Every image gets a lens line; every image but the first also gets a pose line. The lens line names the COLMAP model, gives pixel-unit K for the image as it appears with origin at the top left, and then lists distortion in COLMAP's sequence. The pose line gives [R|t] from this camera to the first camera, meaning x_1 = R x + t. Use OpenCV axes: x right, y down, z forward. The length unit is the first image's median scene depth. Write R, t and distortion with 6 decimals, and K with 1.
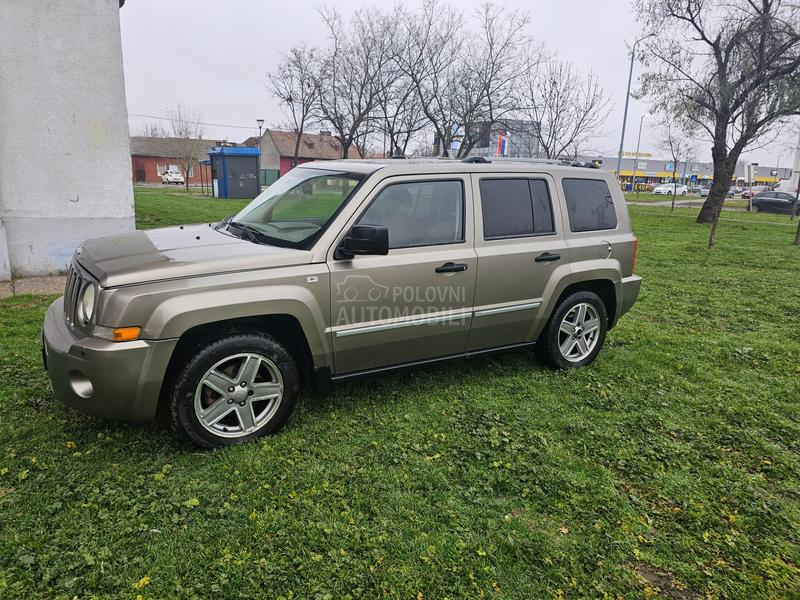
lens RADIAL K [[527.7, 0, 387.6], [0, 527.7, 286.2], [0, 0, 1]] dist [0.061814, -0.052798]
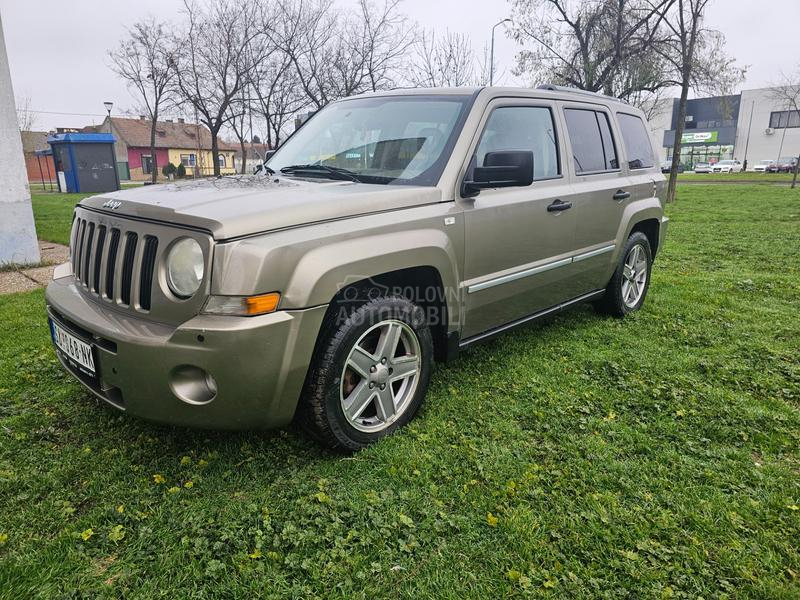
lens RADIAL K [[529.2, 0, 394.5], [0, 529.2, 287.3], [0, 0, 1]] dist [0.060500, -0.049800]
pose [[0.963681, -0.094958, 0.249602, -0.373309], [0.089611, 0.995439, 0.032725, 0.046074], [-0.251571, -0.009170, 0.967795, 0.215670]]
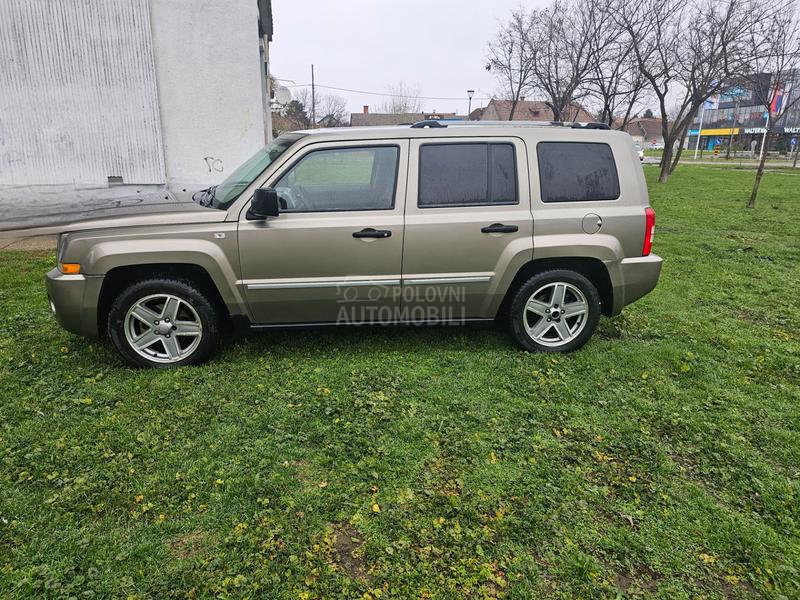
lens RADIAL K [[529.3, 0, 394.6], [0, 529.3, 282.0], [0, 0, 1]] dist [0.056770, -0.042821]
pose [[0.916386, 0.081129, -0.391989, 0.570371], [-0.063808, 0.996331, 0.057037, -0.002829], [0.395178, -0.027256, 0.918200, 0.079479]]
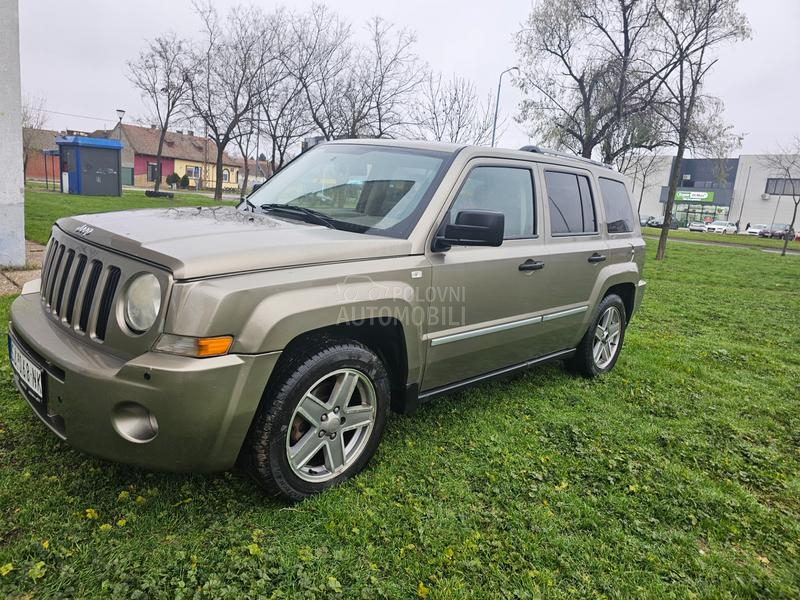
lens RADIAL K [[530.0, 0, 388.5], [0, 530.0, 279.7], [0, 0, 1]] dist [0.052817, -0.040052]
pose [[0.966661, 0.010300, 0.255851, -0.338424], [-0.001965, 0.999460, -0.032811, 0.018871], [-0.256051, 0.031214, 0.966159, 0.200029]]
